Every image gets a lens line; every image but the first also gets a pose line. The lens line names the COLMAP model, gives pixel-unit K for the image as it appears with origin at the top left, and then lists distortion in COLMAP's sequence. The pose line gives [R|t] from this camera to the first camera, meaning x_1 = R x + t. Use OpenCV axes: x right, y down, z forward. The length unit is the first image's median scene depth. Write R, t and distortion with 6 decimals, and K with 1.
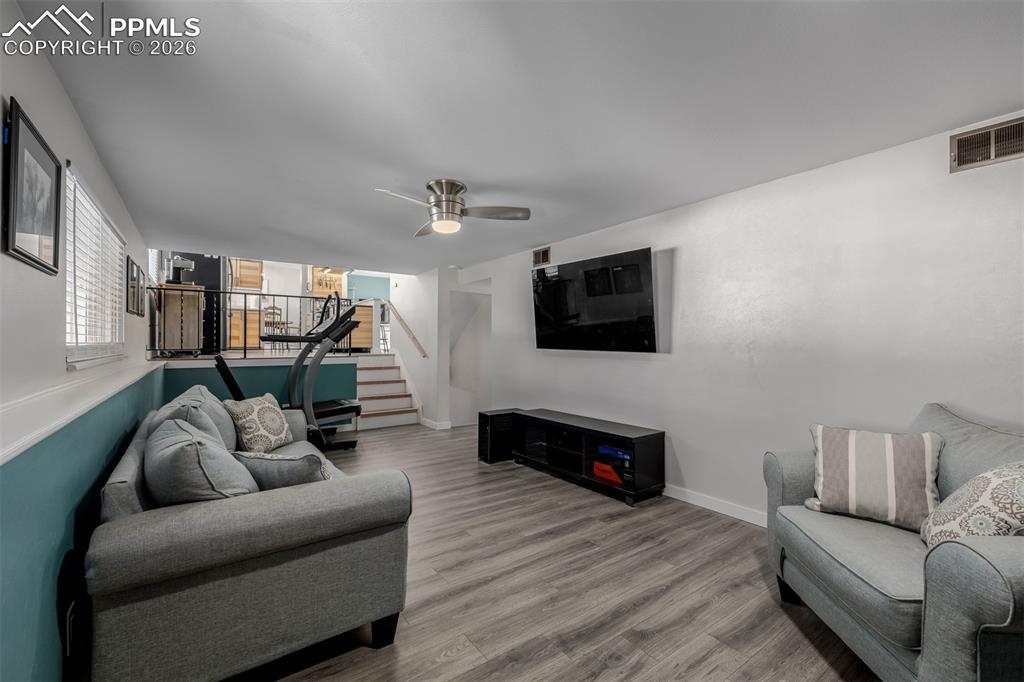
lens RADIAL K [[434.7, 0, 512.8], [0, 434.7, 342.6], [0, 0, 1]] dist [0.001635, -0.000592]
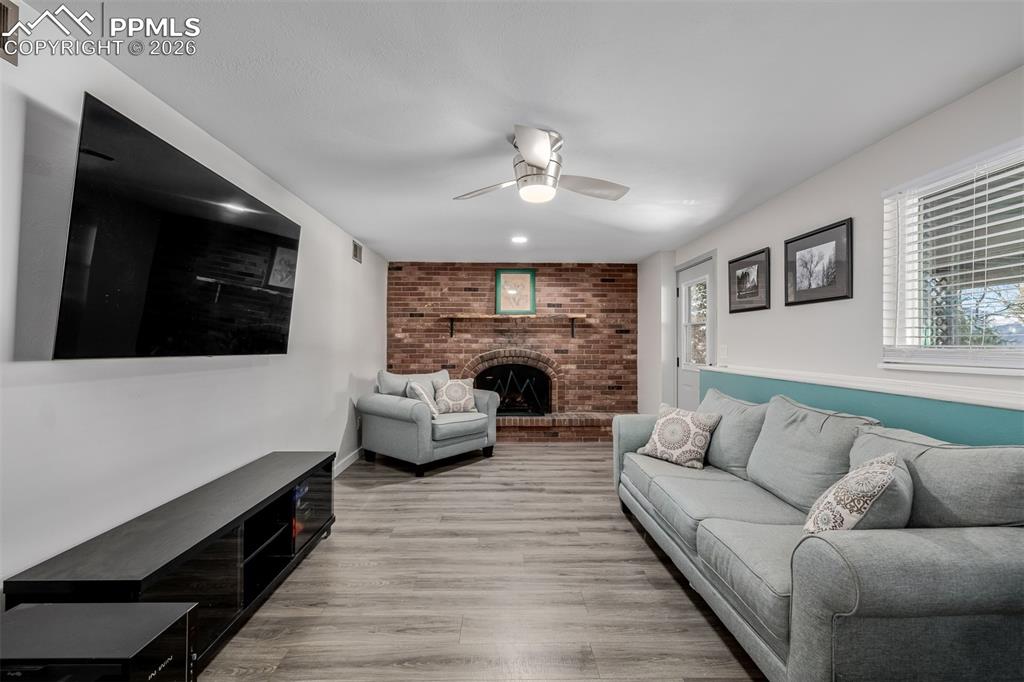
lens RADIAL K [[434.7, 0, 509.5], [0, 434.7, 339.2], [0, 0, 1]] dist [0.001635, -0.000592]
pose [[-0.823432, -0.002839, 0.567407, -0.634869], [-0.011658, 0.999861, -0.011915, -0.000928], [-0.567295, -0.016426, -0.823351, 1.911733]]
